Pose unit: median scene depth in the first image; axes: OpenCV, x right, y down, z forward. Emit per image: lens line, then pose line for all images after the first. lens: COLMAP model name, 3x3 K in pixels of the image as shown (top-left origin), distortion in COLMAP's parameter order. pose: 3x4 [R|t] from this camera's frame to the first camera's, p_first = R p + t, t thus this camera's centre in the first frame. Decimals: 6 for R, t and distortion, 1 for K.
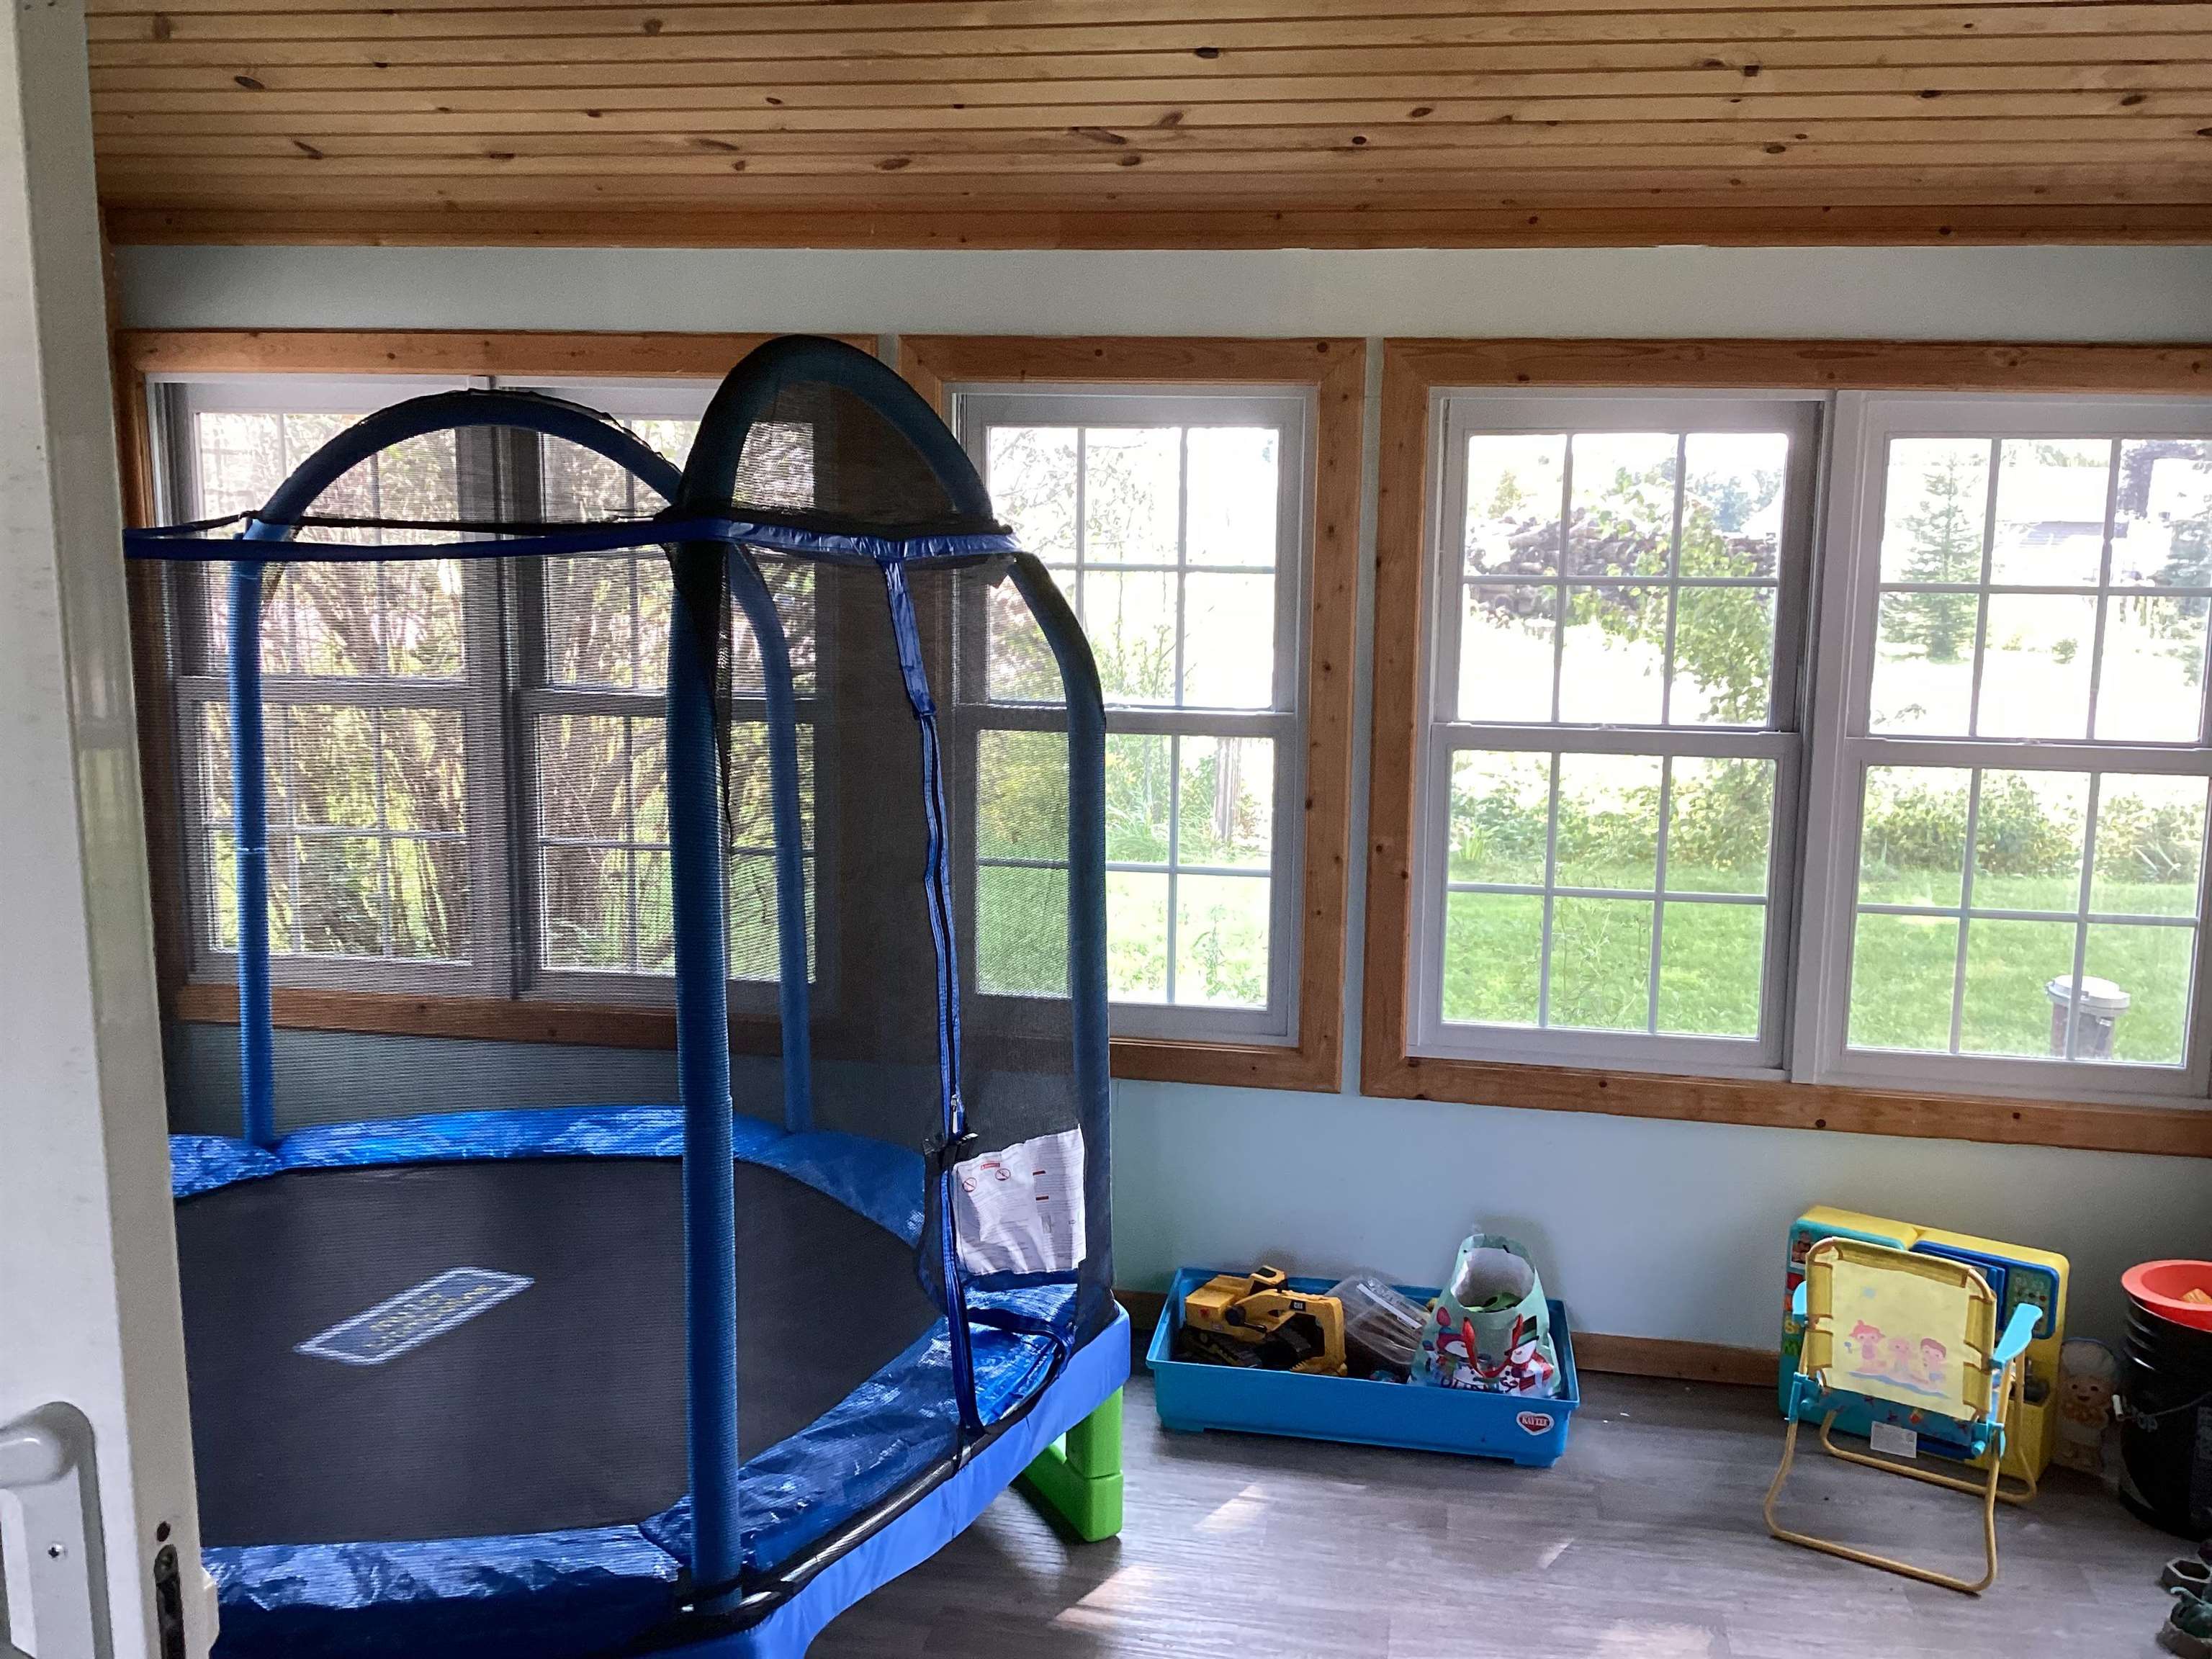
lens RADIAL K [[1984.9, 0, 1106.0], [0, 1984.9, 829.5], [0, 0, 1]] dist [-0.010393, -0.011828]
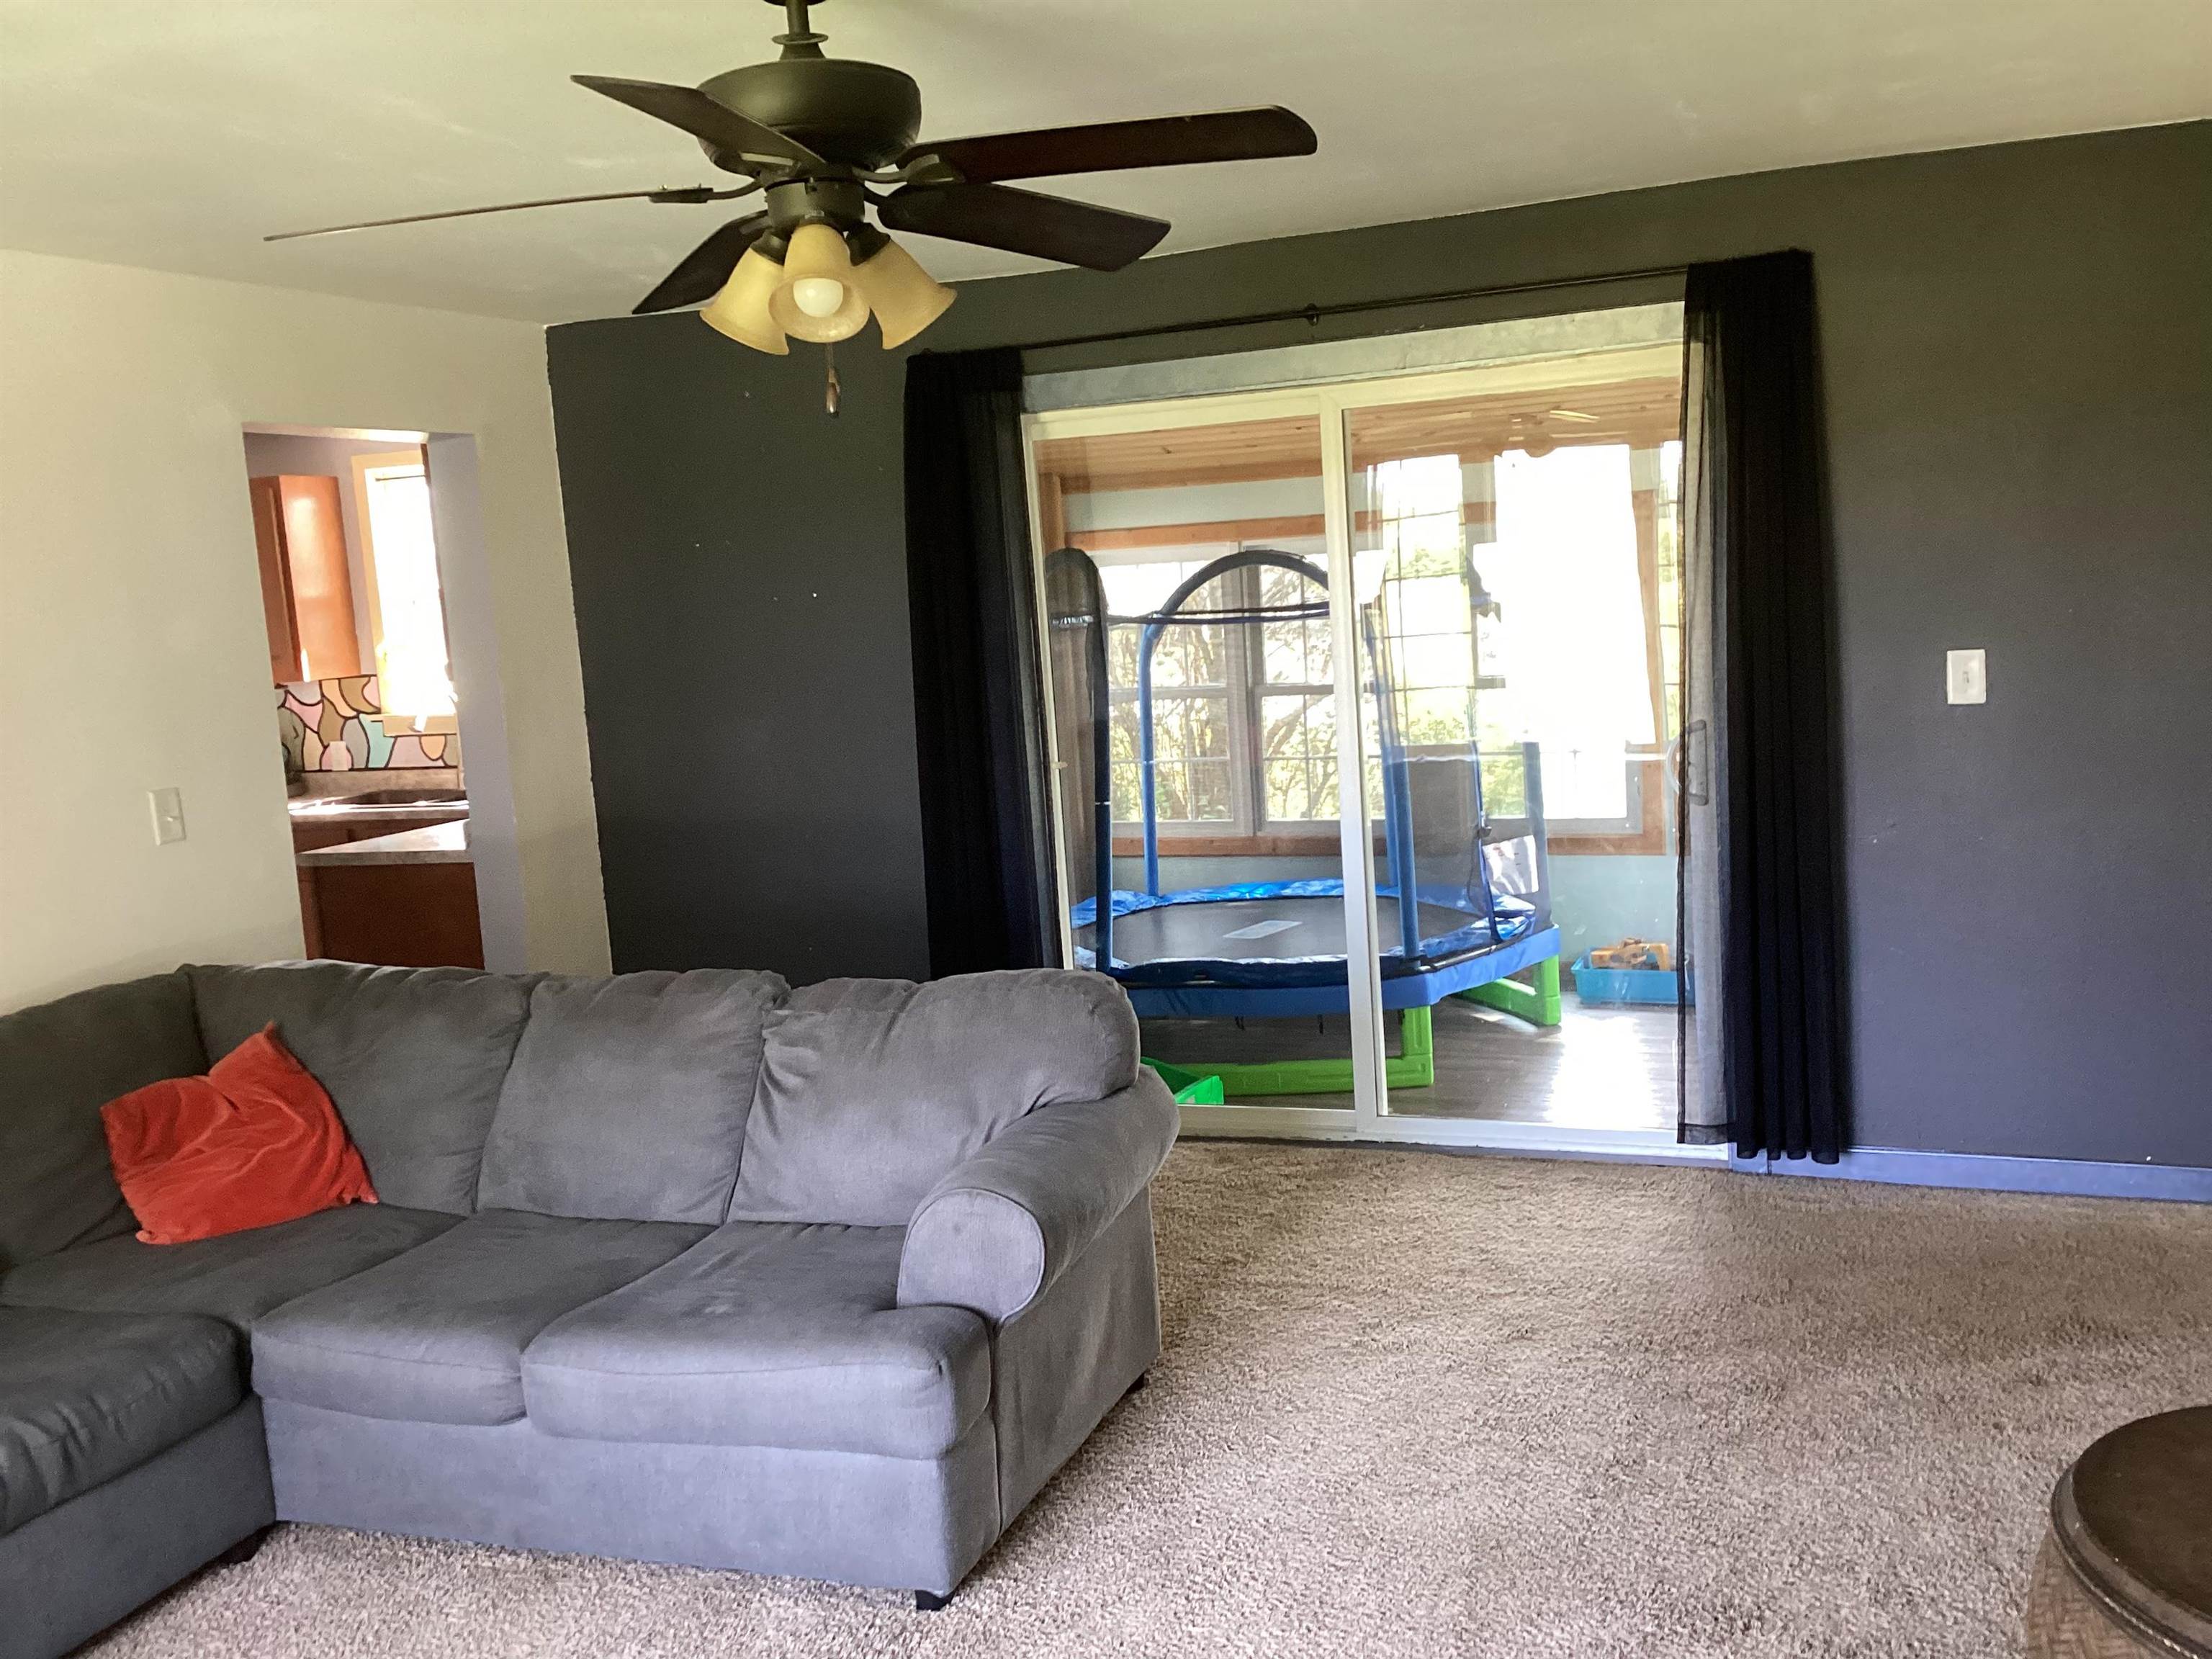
lens RADIAL K [[1954.8, 0, 1106.0], [0, 1954.8, 829.5], [0, 0, 1]] dist [0.070006, -0.002355]
pose [[0.975491, -0.045853, -0.215211, -0.004744], [0.036797, 0.998268, -0.045903, 0.190412], [0.216943, 0.036859, 0.975488, -1.190325]]
